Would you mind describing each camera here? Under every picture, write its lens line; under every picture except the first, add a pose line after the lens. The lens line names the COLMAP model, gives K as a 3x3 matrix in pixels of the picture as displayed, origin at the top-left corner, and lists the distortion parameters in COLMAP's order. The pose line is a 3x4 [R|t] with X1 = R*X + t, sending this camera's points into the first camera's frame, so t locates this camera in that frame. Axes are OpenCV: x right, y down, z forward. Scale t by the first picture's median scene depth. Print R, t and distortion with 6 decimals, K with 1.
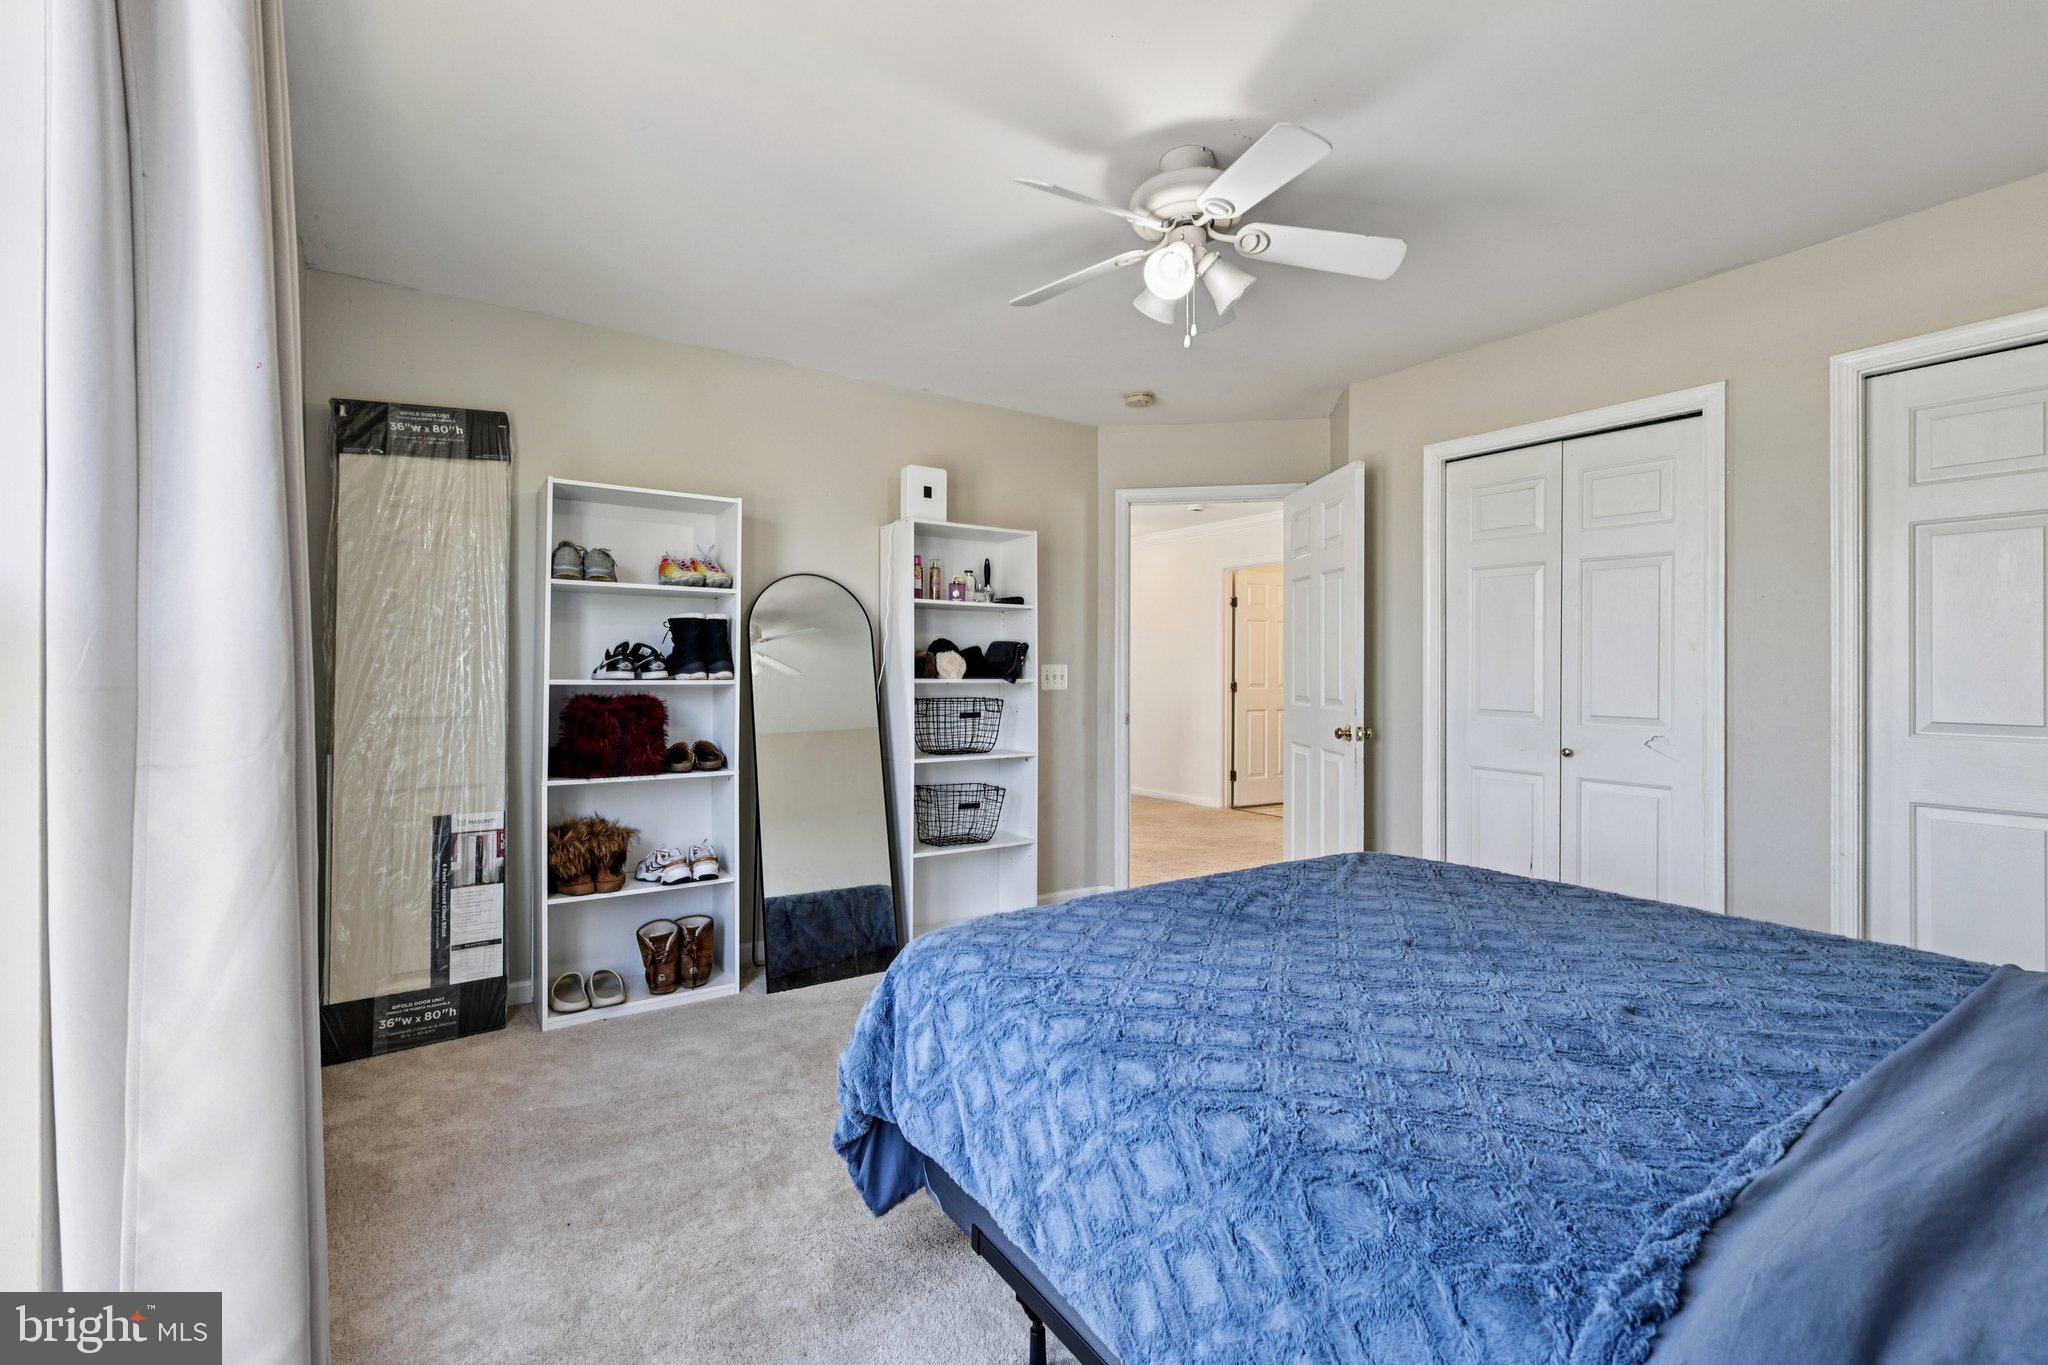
lens RADIAL K [[888.8, 0, 1029.1], [0, 888.8, 667.7], [0, 0, 1]] dist [0.001035, 0.000687]
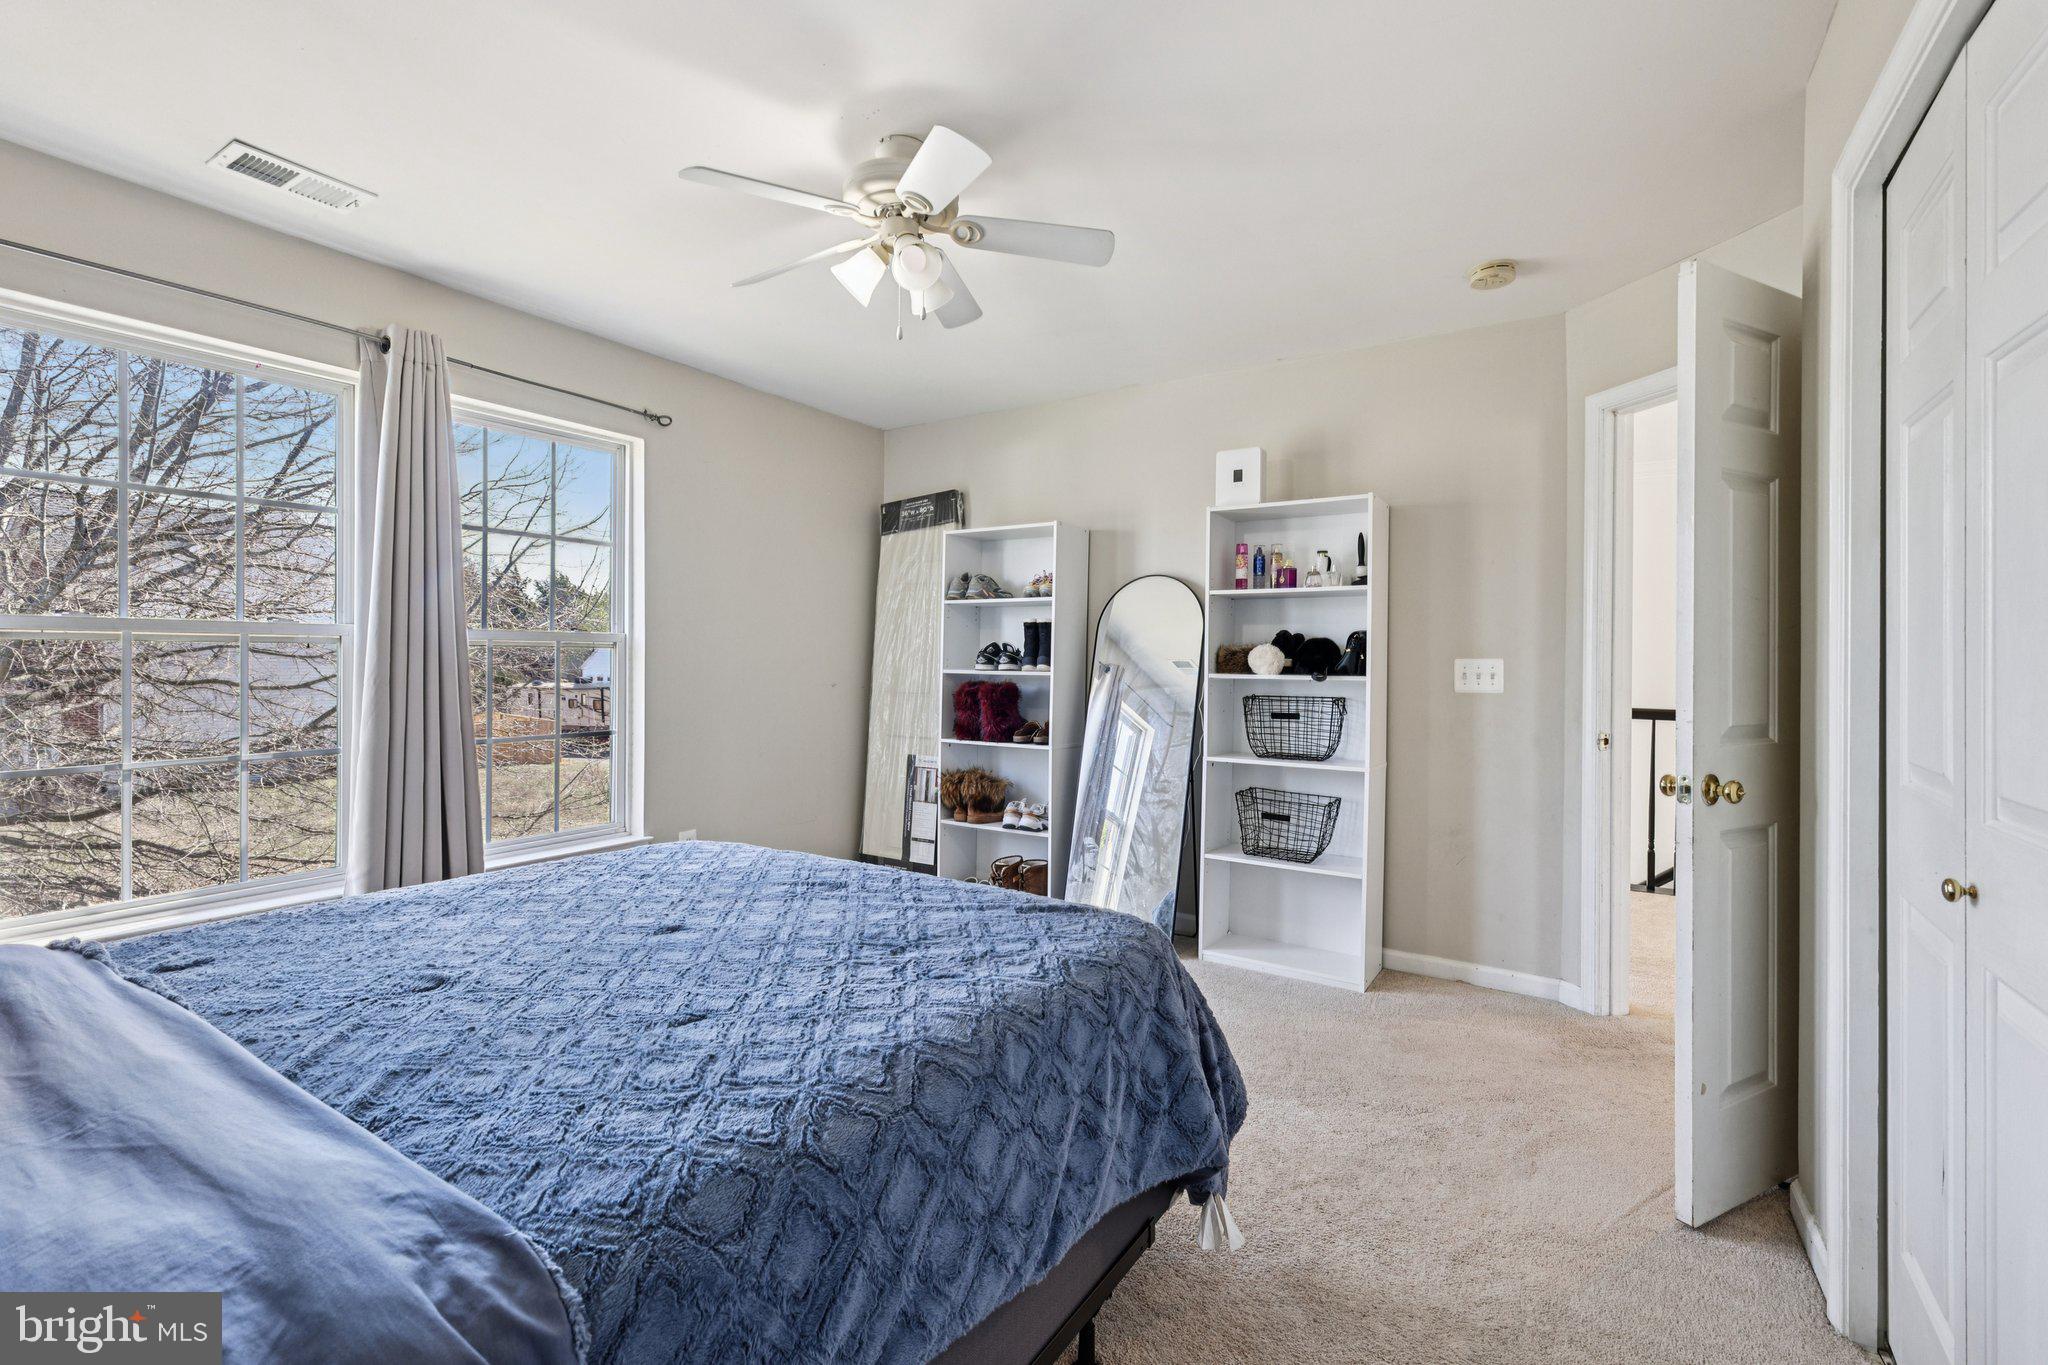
lens RADIAL K [[888.8, 0, 1028.7], [0, 888.8, 679.8], [0, 0, 1]] dist [0.001035, 0.000687]
pose [[0.401298, 0.013950, -0.915841, 0.775248], [-0.008583, 0.999897, 0.011469, 0.011516], [0.915907, 0.003258, 0.401377, 0.492436]]
